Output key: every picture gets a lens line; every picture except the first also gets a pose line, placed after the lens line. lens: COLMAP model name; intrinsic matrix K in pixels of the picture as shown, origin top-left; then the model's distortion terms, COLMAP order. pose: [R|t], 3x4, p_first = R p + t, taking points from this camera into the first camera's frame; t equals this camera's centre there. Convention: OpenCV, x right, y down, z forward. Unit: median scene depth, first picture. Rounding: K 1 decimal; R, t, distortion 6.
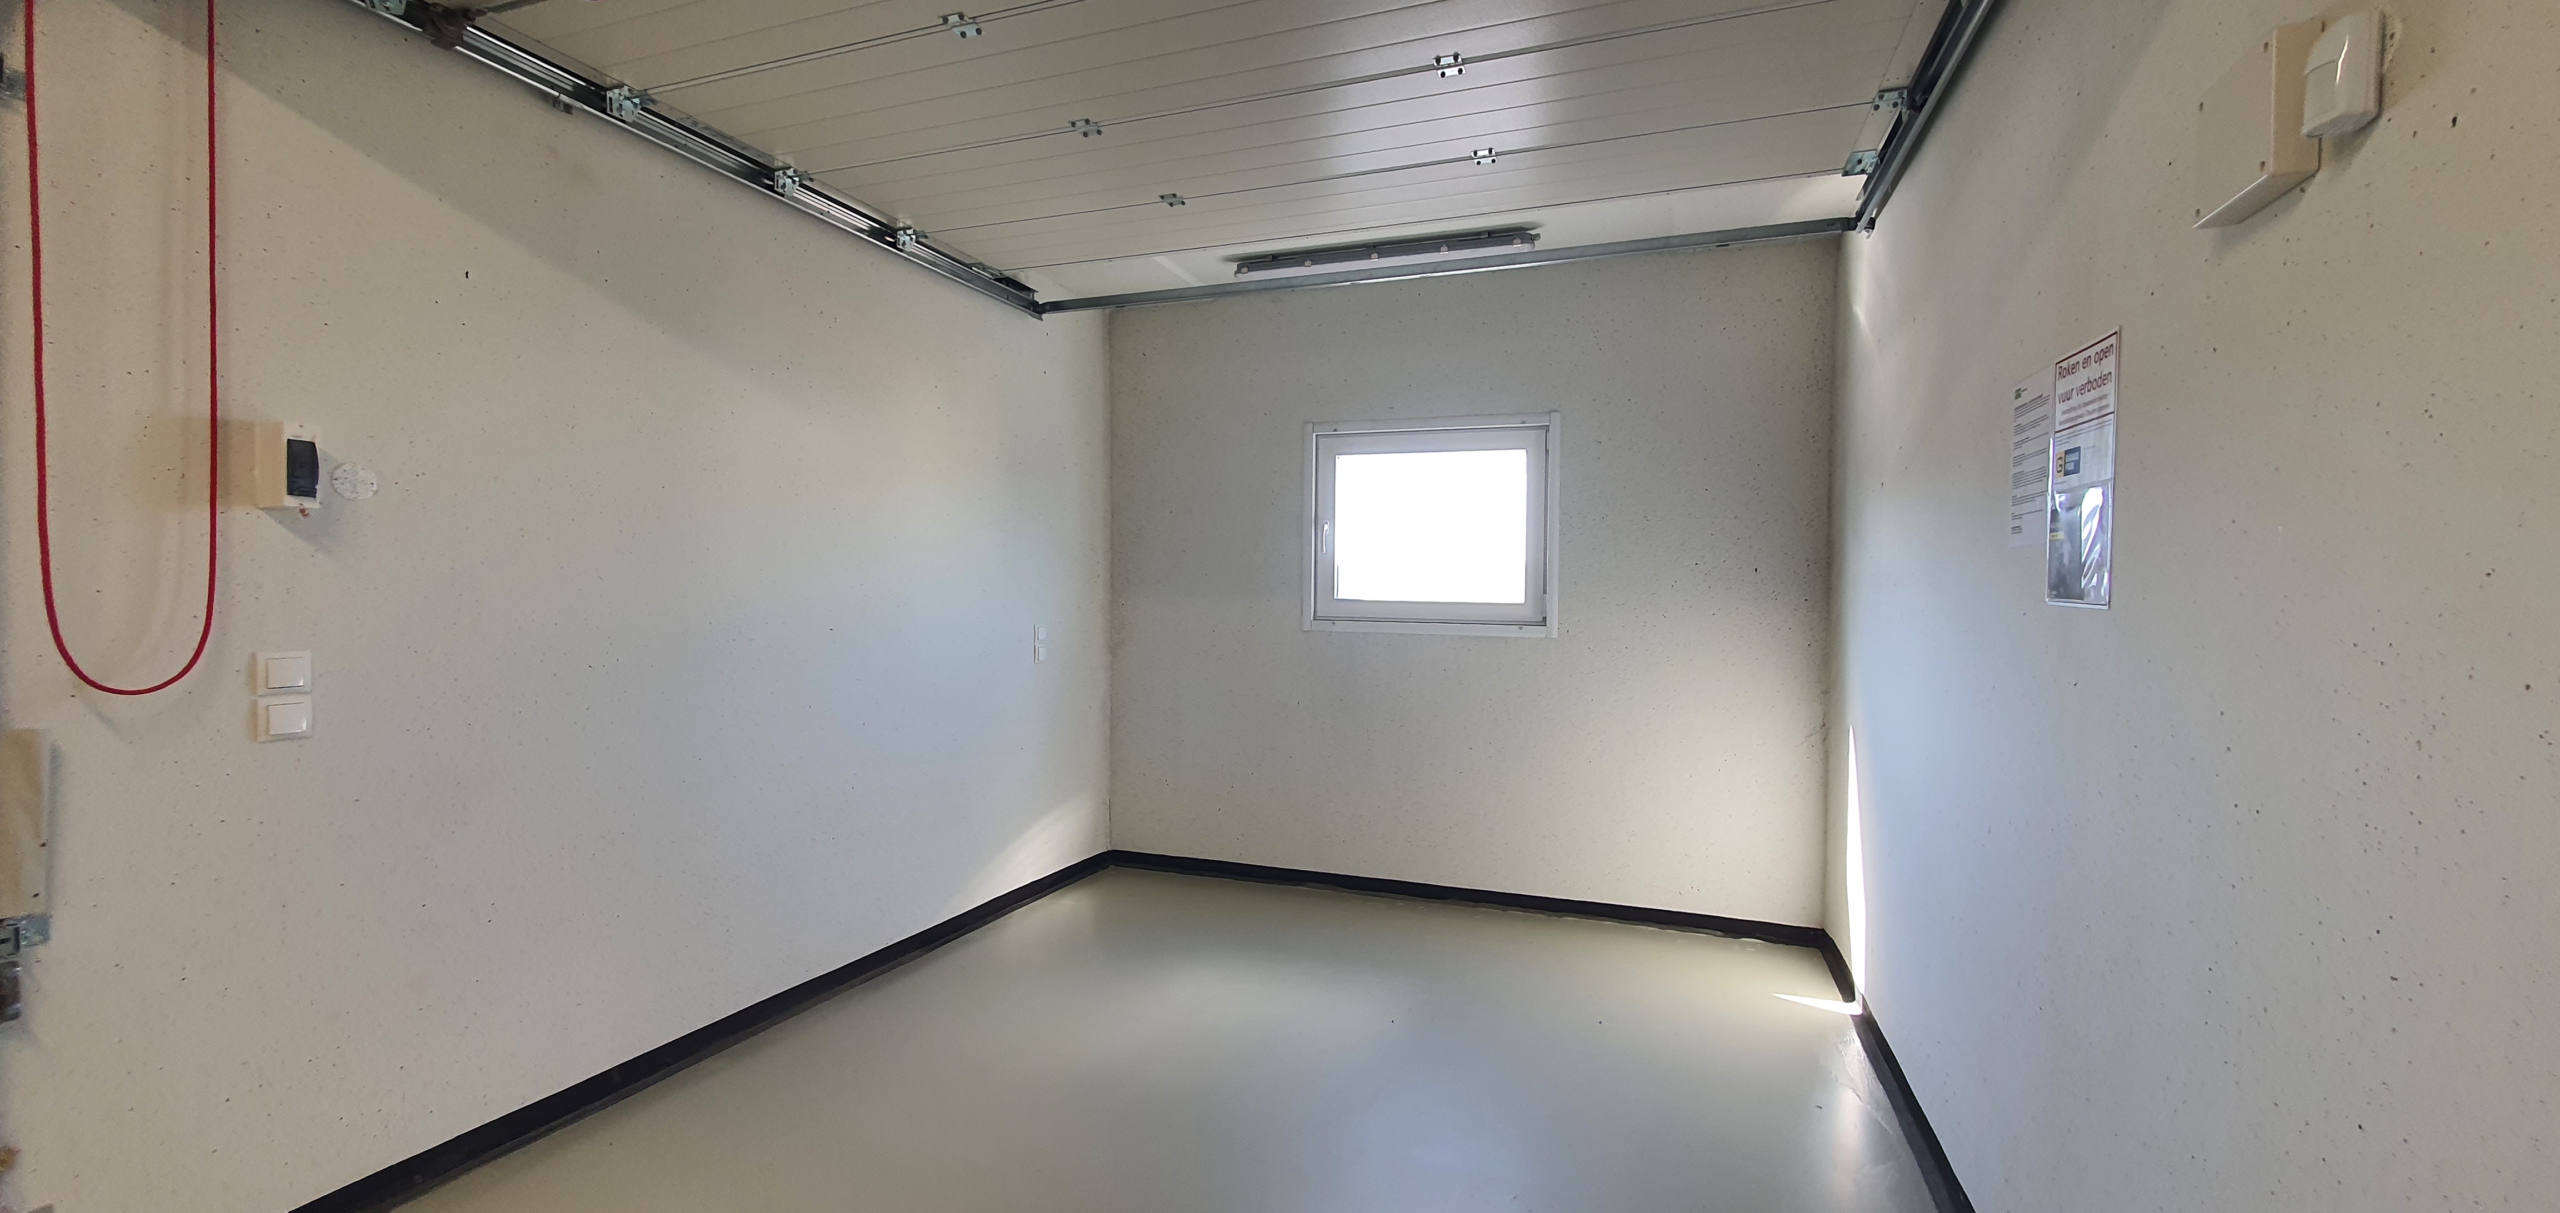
lens RADIAL K [[1008.2, 0, 1285.5], [0, 1008.2, 613.3], [0, 0, 1]] dist [-0.002798, 0.000031]
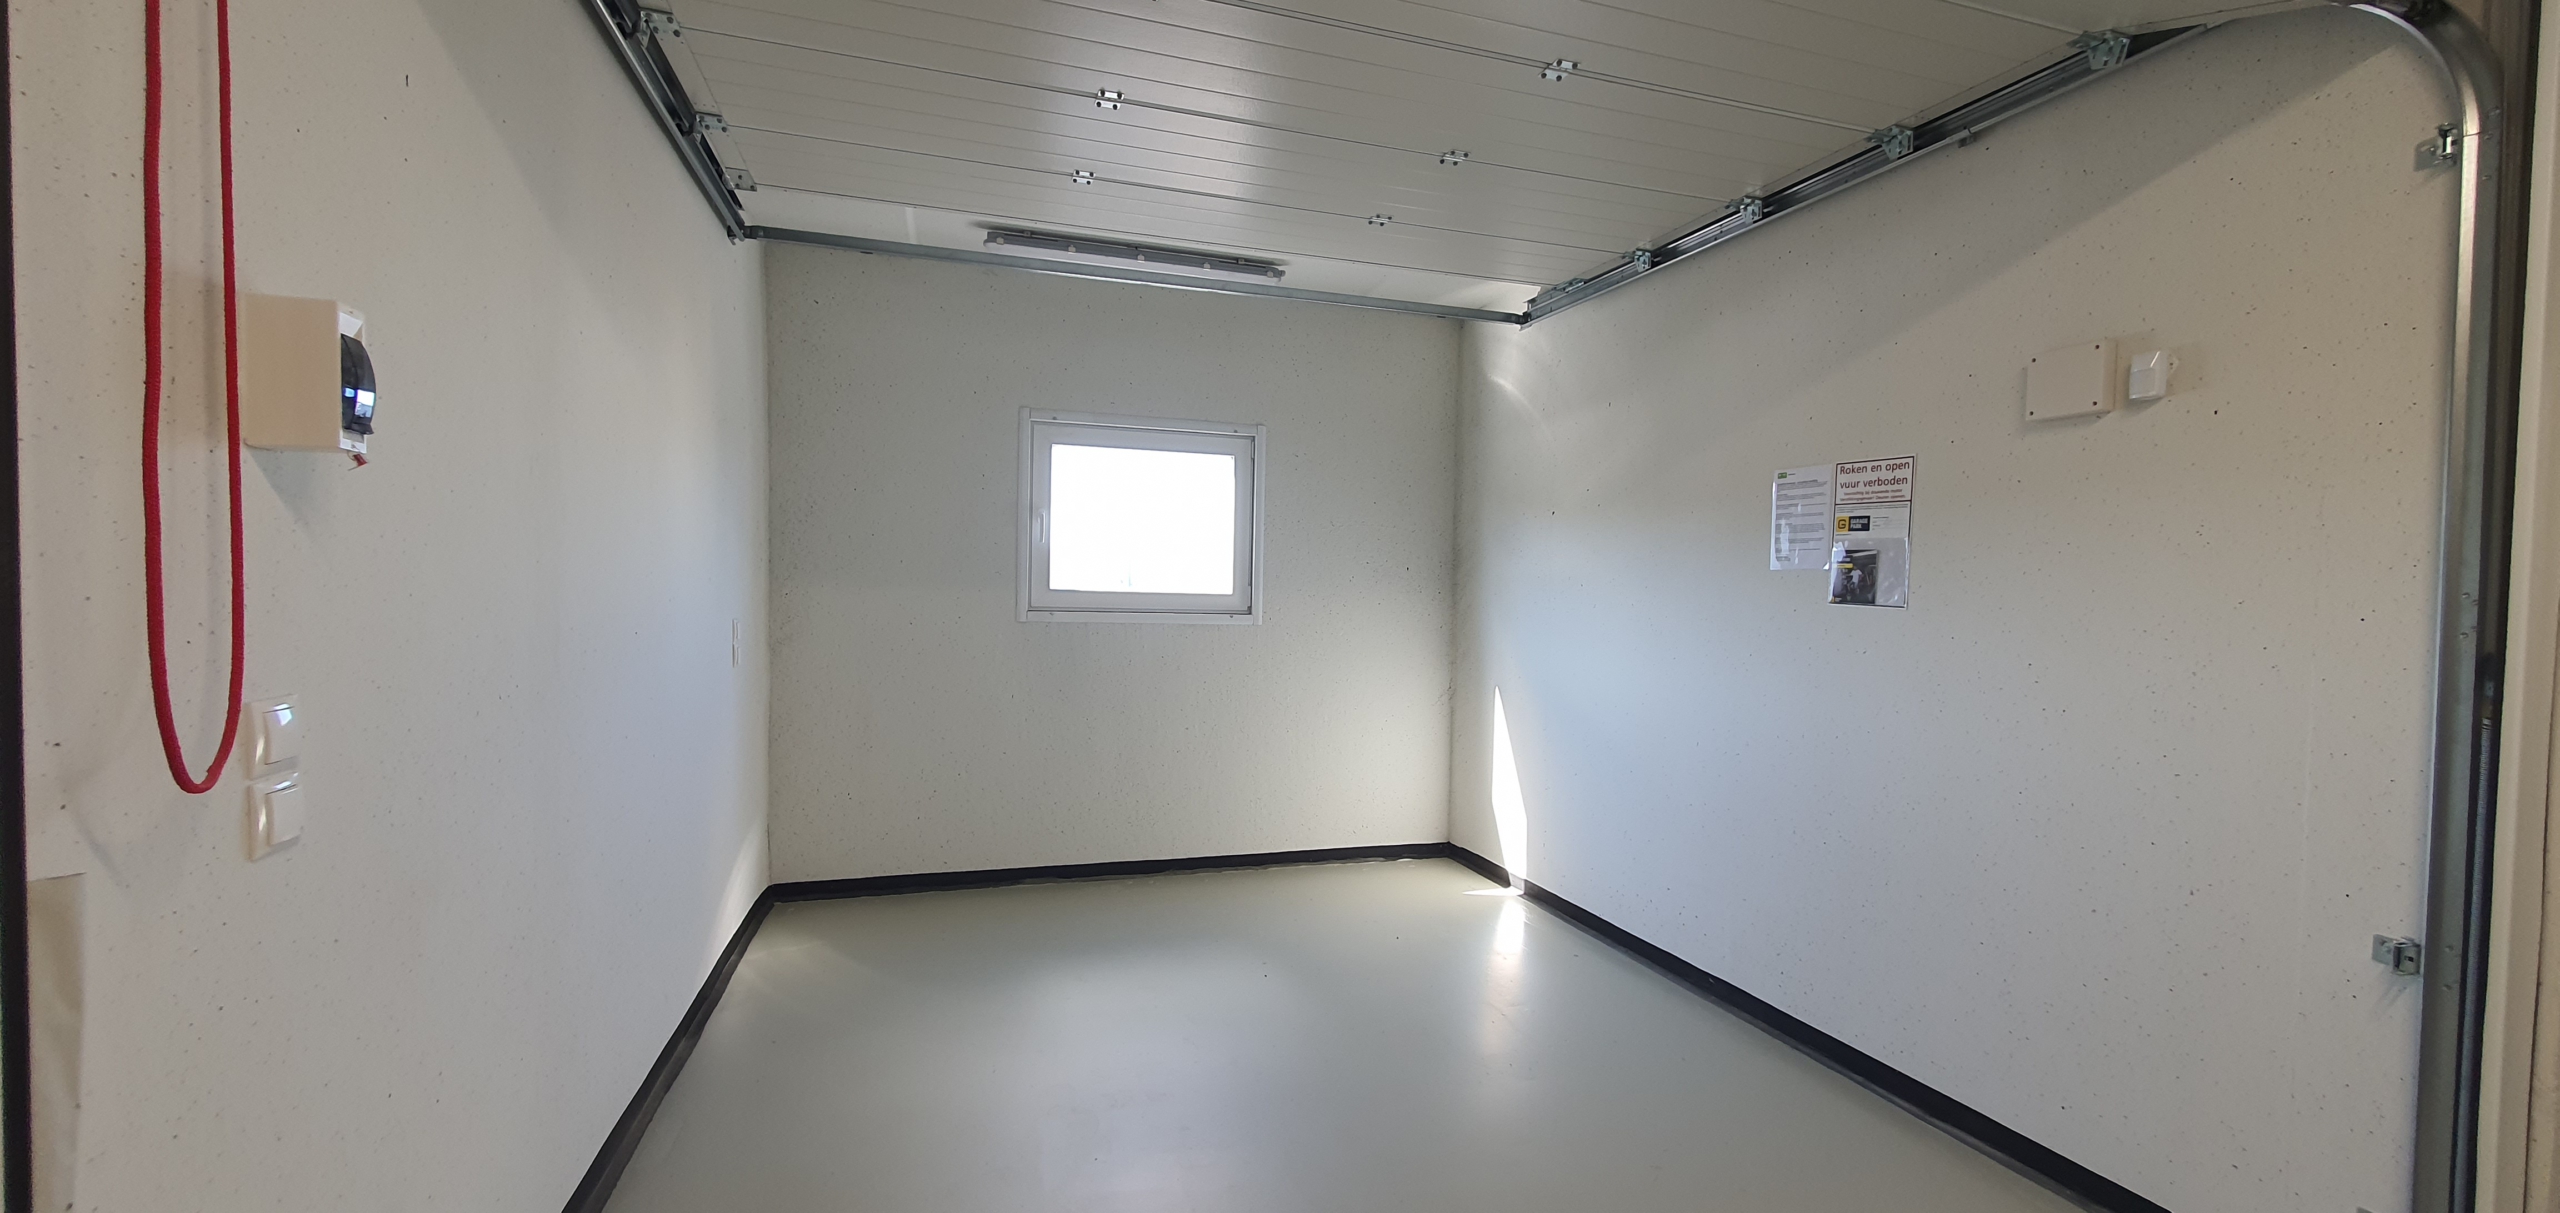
lens RADIAL K [[1008.2, 0, 1280.3], [0, 1008.2, 611.5], [0, 0, 1]] dist [-0.002798, 0.000031]
pose [[0.788069, -0.009978, 0.615506, -0.407896], [-0.000455, 0.999859, 0.016792, -0.009669], [-0.615586, -0.013513, 0.787954, 0.088259]]
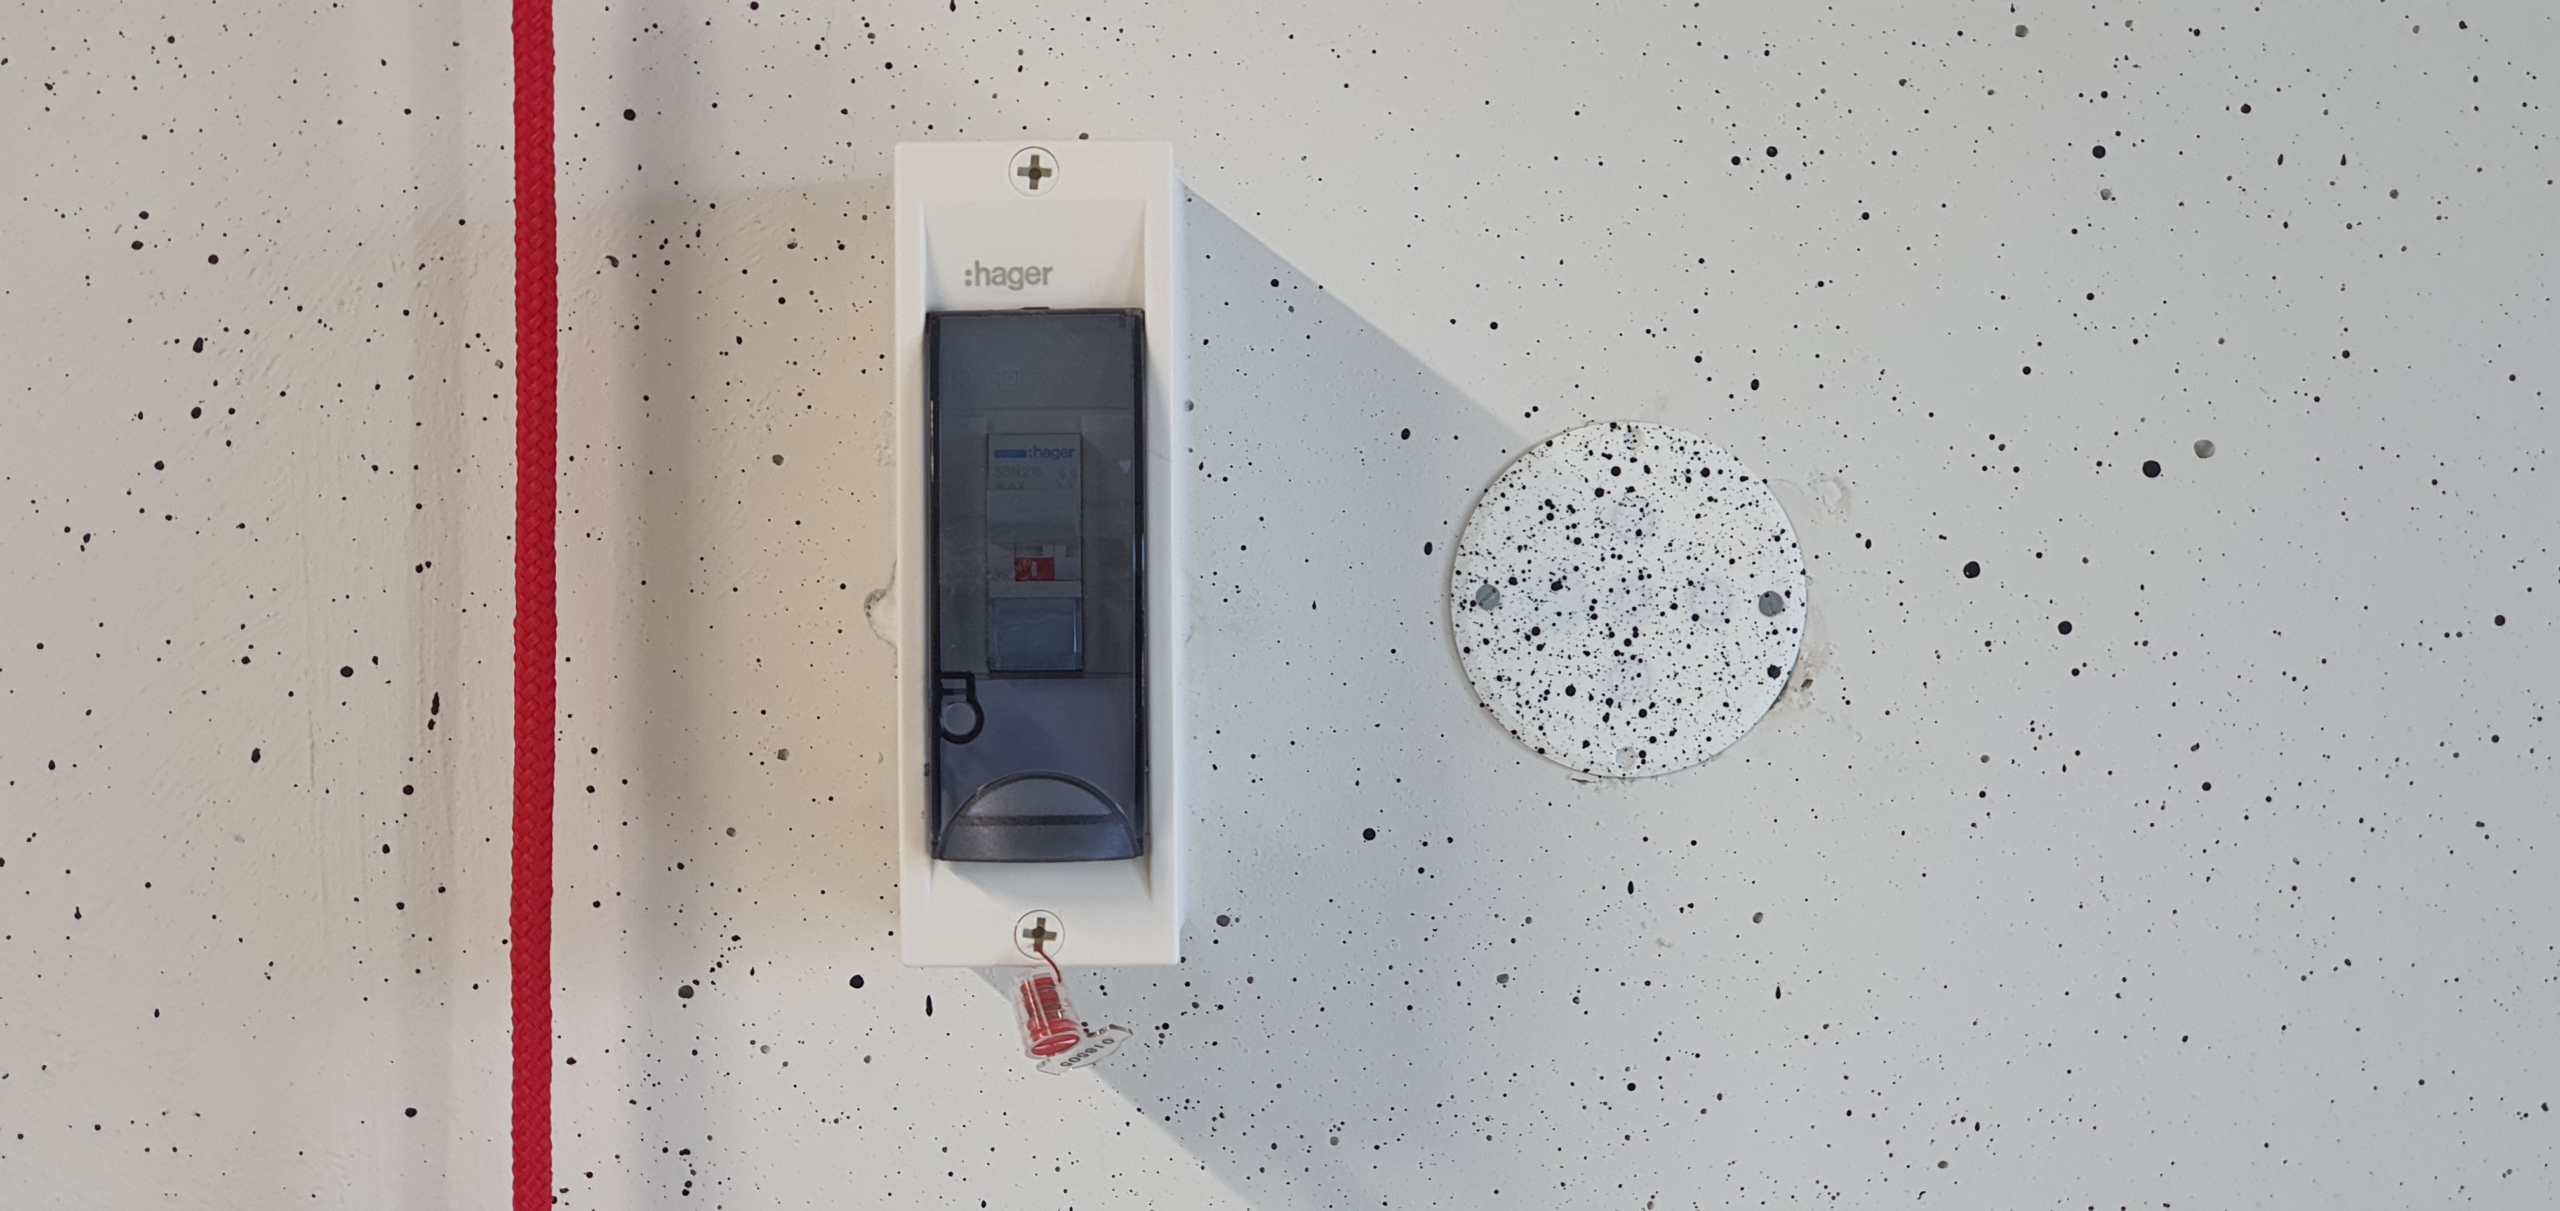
lens RADIAL K [[3639.7, 0, 1279.3], [0, 3639.7, 602.4], [0, 0, 1]] dist [-0.011686, 0.000000]
pose [[0.421231, -0.004383, -0.906943, -0.281109], [0.005564, 0.999982, -0.002249, -0.062742], [0.906936, -0.004099, 0.421248, 0.385175]]
